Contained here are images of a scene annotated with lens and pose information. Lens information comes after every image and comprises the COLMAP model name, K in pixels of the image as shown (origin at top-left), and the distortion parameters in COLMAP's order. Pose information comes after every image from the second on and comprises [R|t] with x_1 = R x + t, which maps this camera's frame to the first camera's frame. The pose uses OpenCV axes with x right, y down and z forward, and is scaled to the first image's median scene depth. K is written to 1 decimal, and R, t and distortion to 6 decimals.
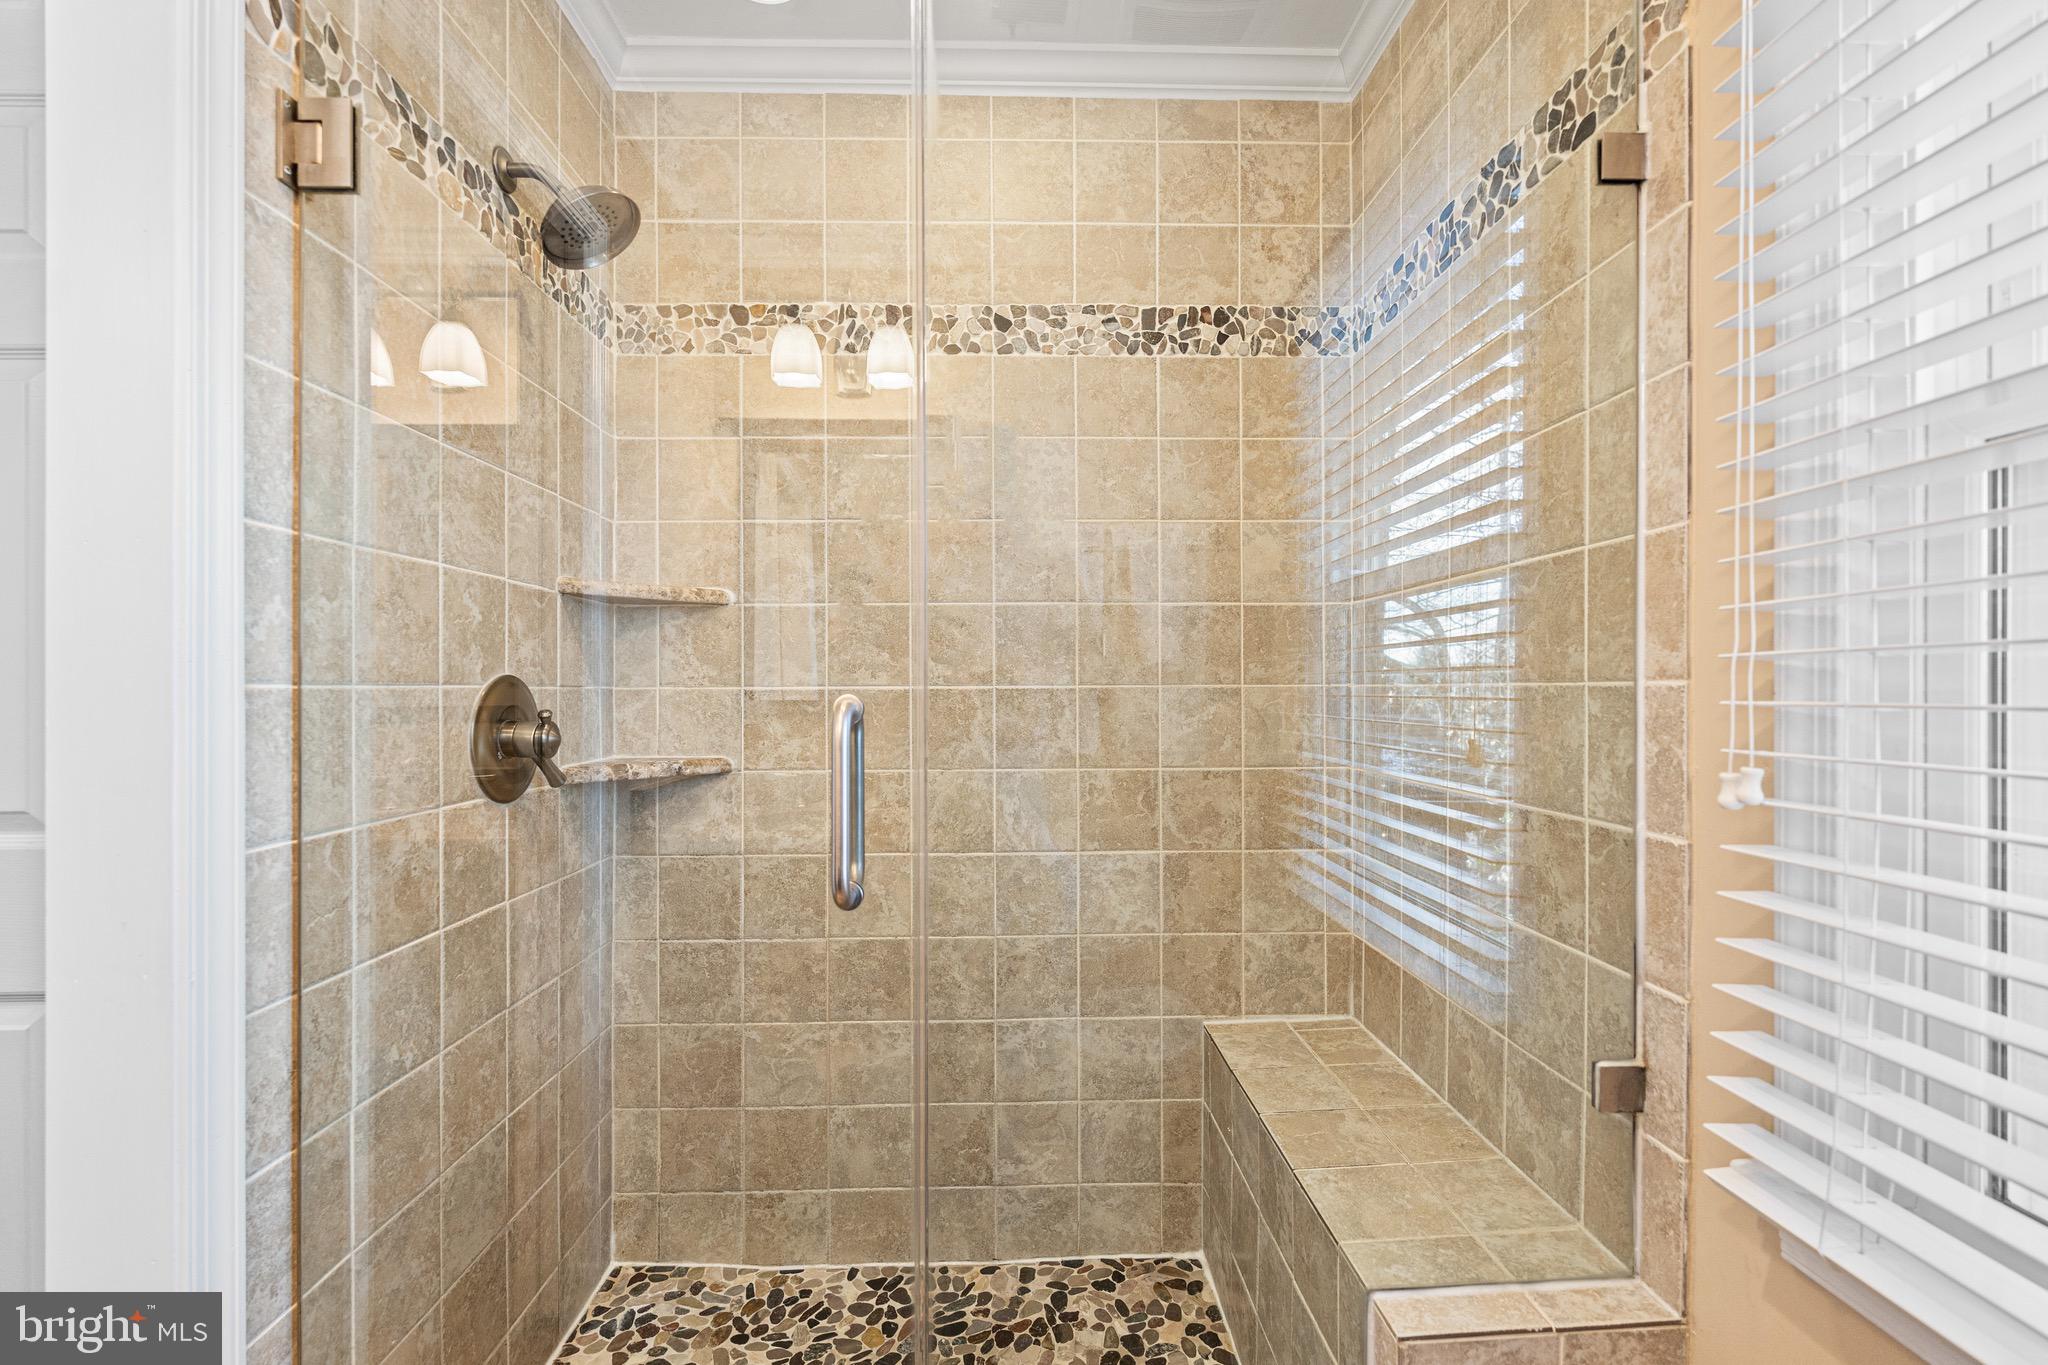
lens RADIAL K [[911.9, 0, 1028.9], [0, 911.9, 690.0], [0, 0, 1]] dist [-0.004610, -0.000353]
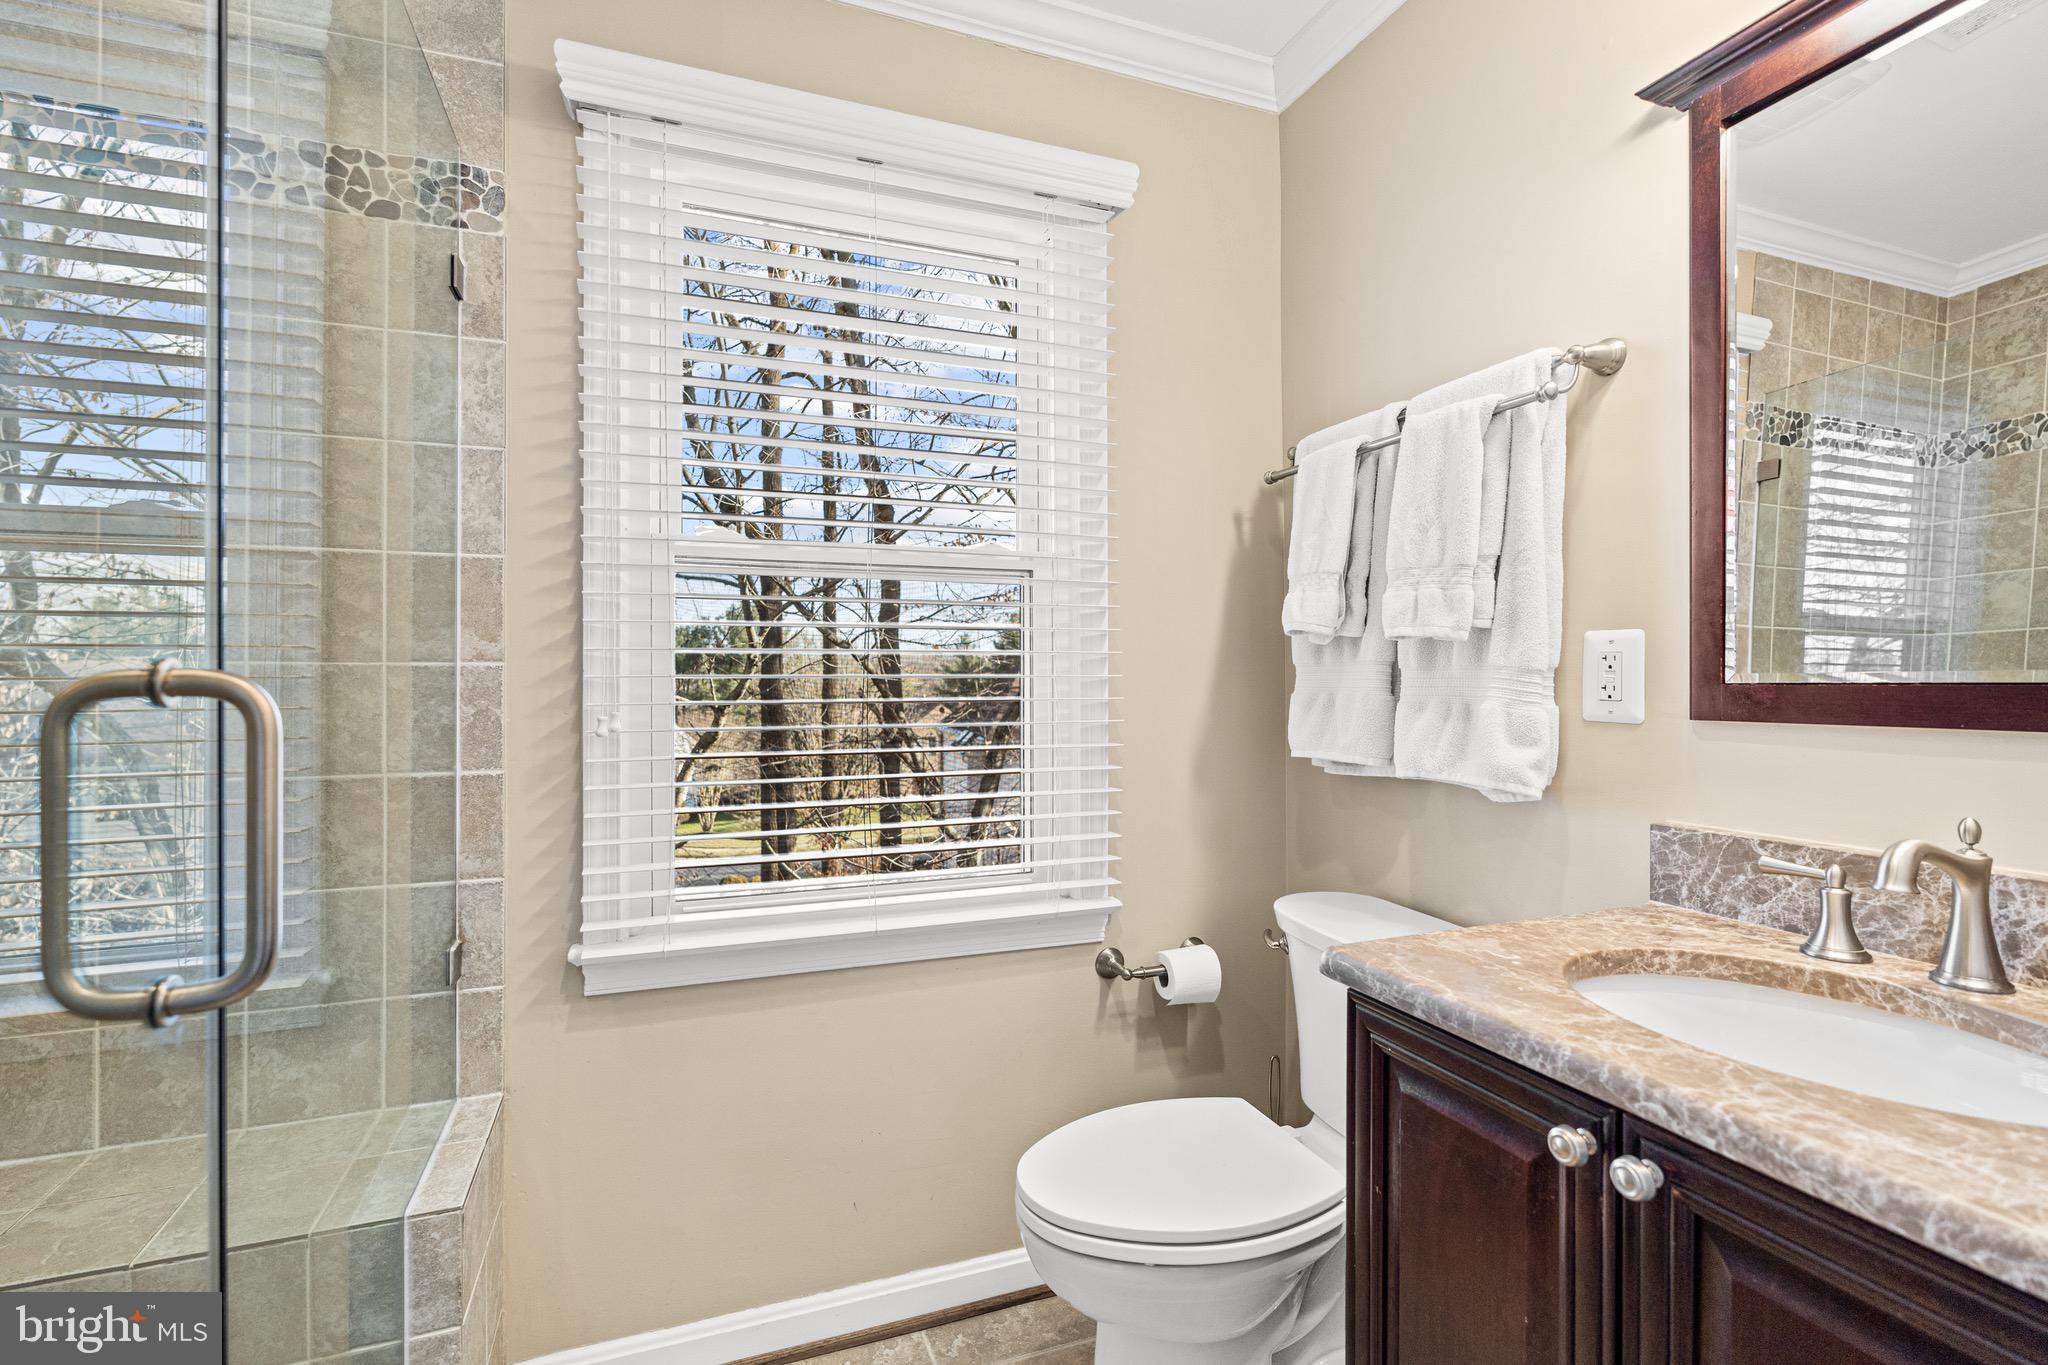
lens RADIAL K [[911.9, 0, 1020.6], [0, 911.9, 681.2], [0, 0, 1]] dist [-0.004610, -0.000353]
pose [[-0.327529, 0.000897, 0.944841, -0.891795], [0.003133, 0.999995, 0.000137, 0.021262], [-0.944836, 0.003006, -0.327530, 0.645003]]
